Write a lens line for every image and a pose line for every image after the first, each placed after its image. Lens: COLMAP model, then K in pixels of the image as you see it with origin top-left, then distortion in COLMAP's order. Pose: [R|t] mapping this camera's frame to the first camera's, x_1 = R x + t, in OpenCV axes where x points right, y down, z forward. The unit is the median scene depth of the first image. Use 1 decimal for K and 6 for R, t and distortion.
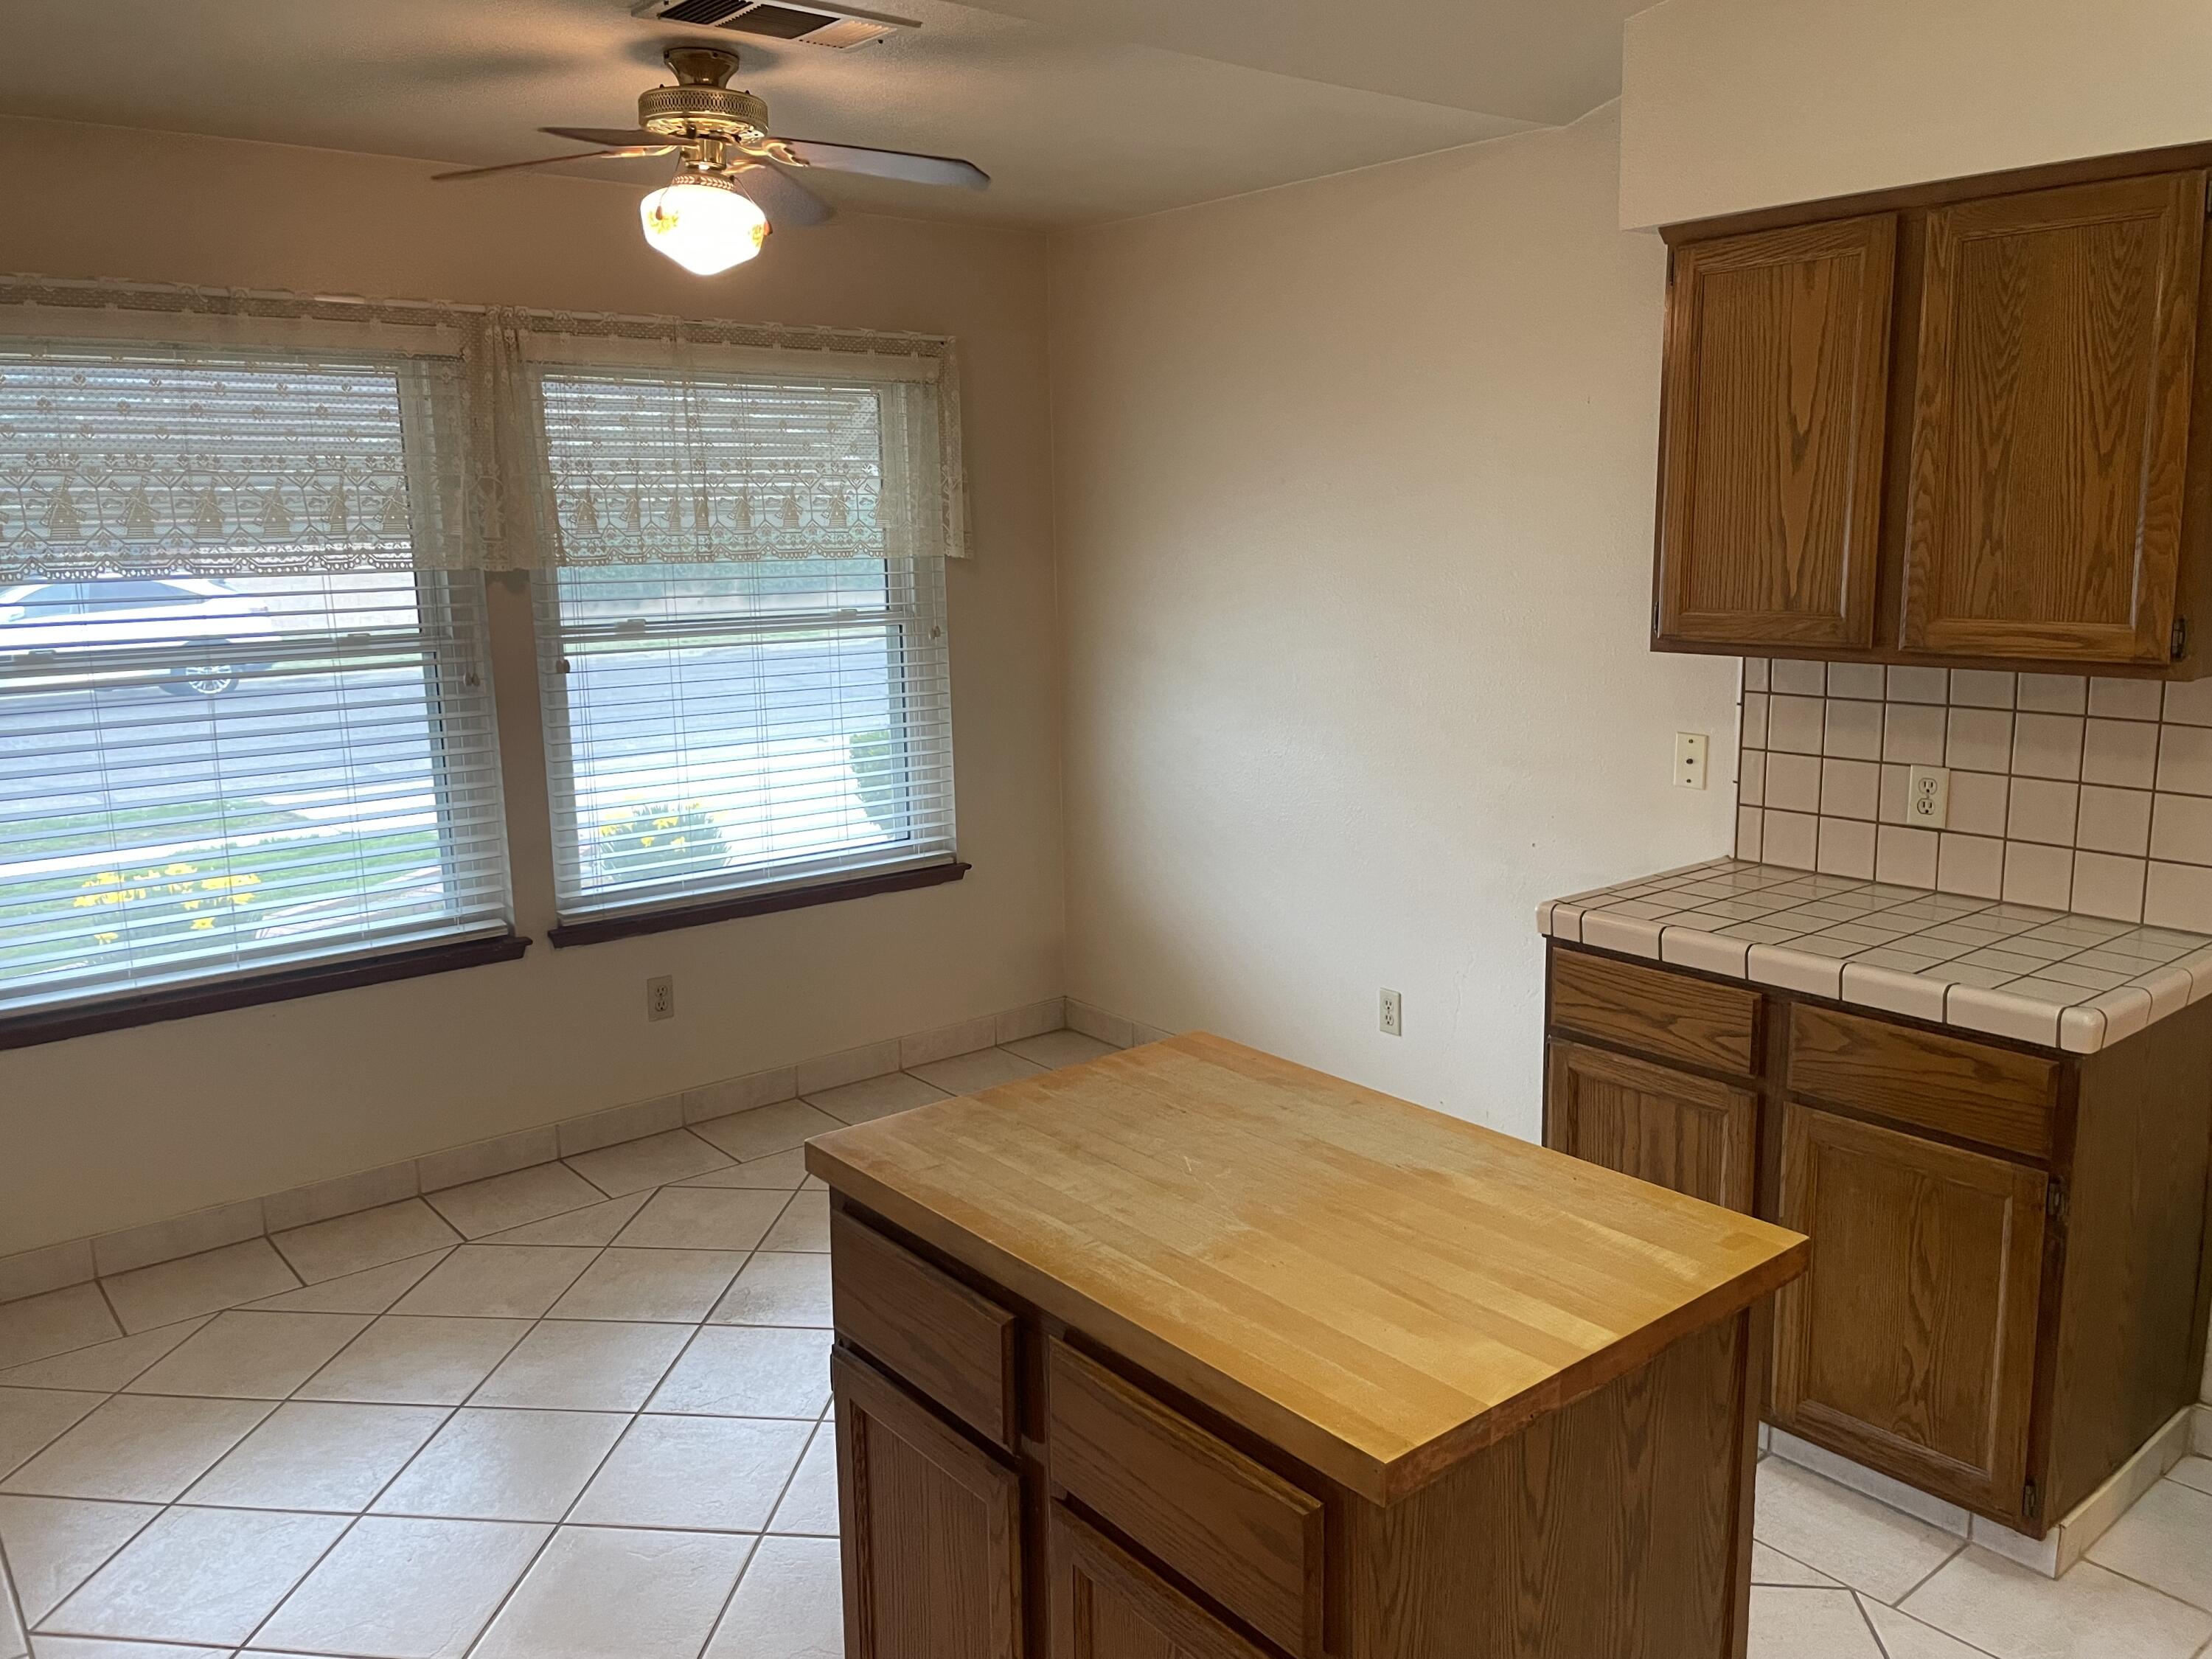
lens RADIAL K [[1678.1, 0, 1113.0], [0, 1678.1, 819.3], [0, 0, 1]] dist [0.083425, -0.101144]
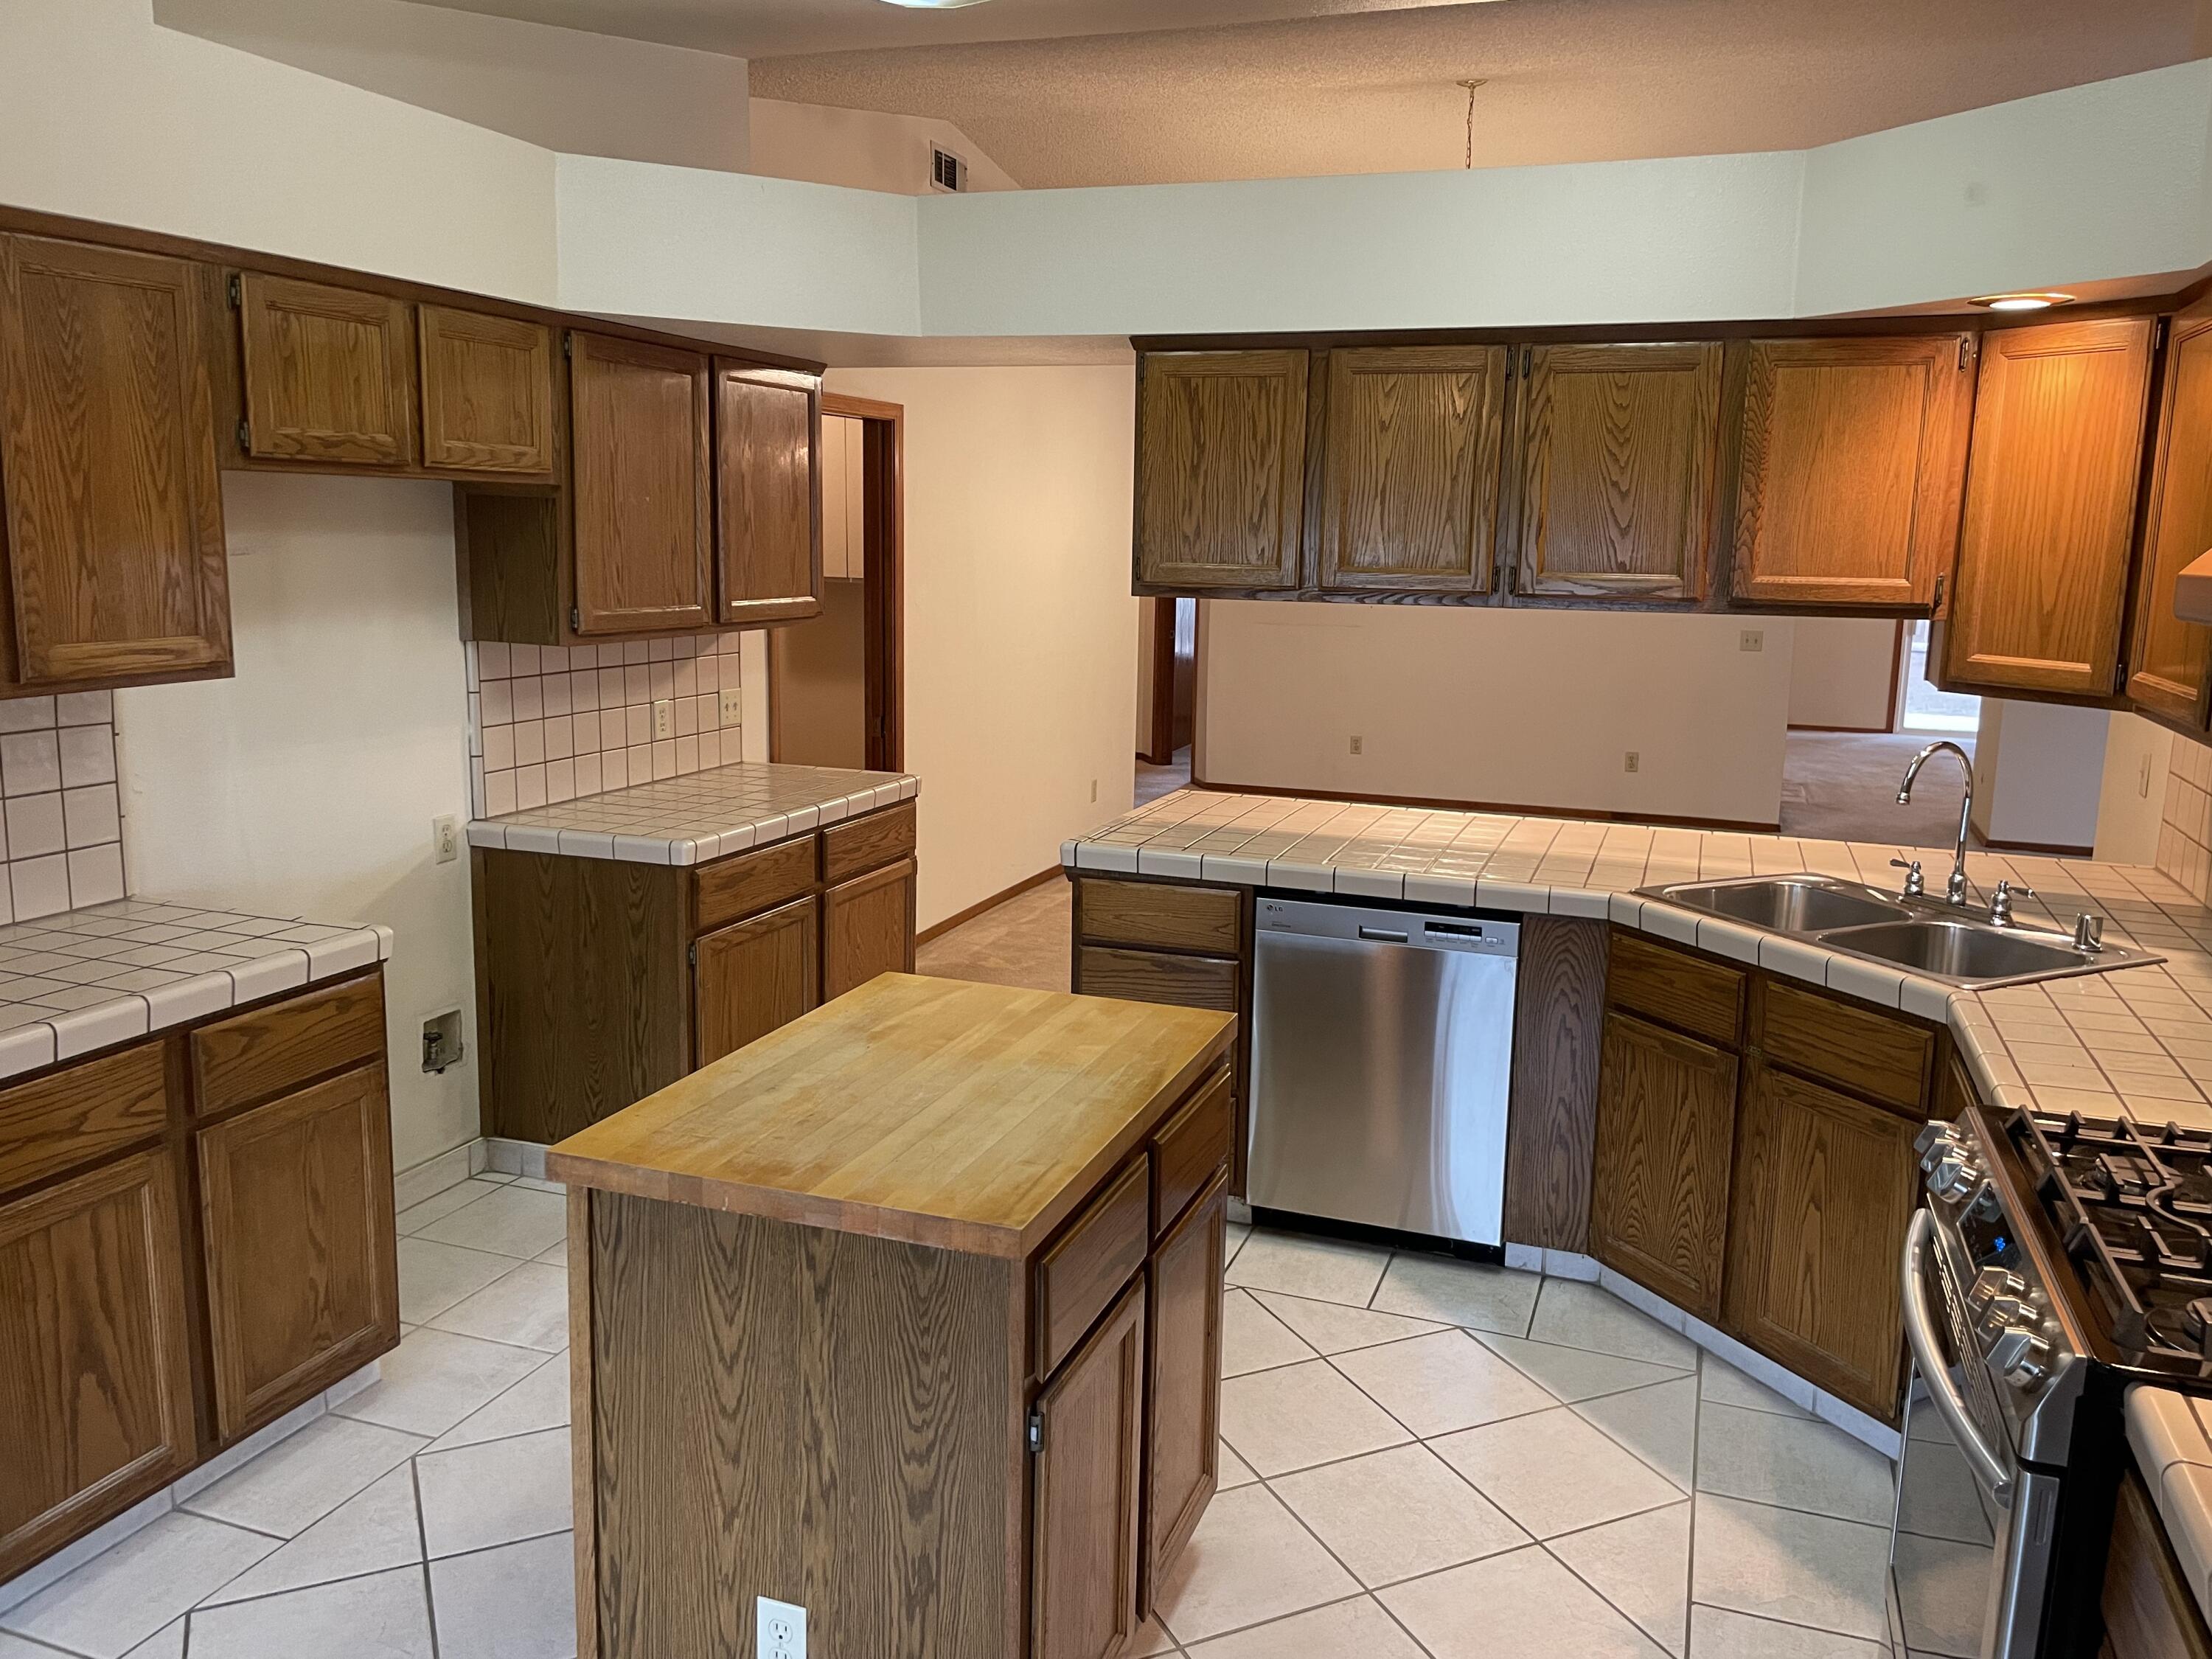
lens RADIAL K [[1678.1, 0, 1118.2], [0, 1678.1, 827.6], [0, 0, 1]] dist [0.083425, -0.101144]
pose [[-0.508057, -0.153152, 0.847598, -0.704588], [0.141839, 0.955754, 0.257713, -0.187058], [-0.849565, 0.251156, -0.463854, 0.968144]]
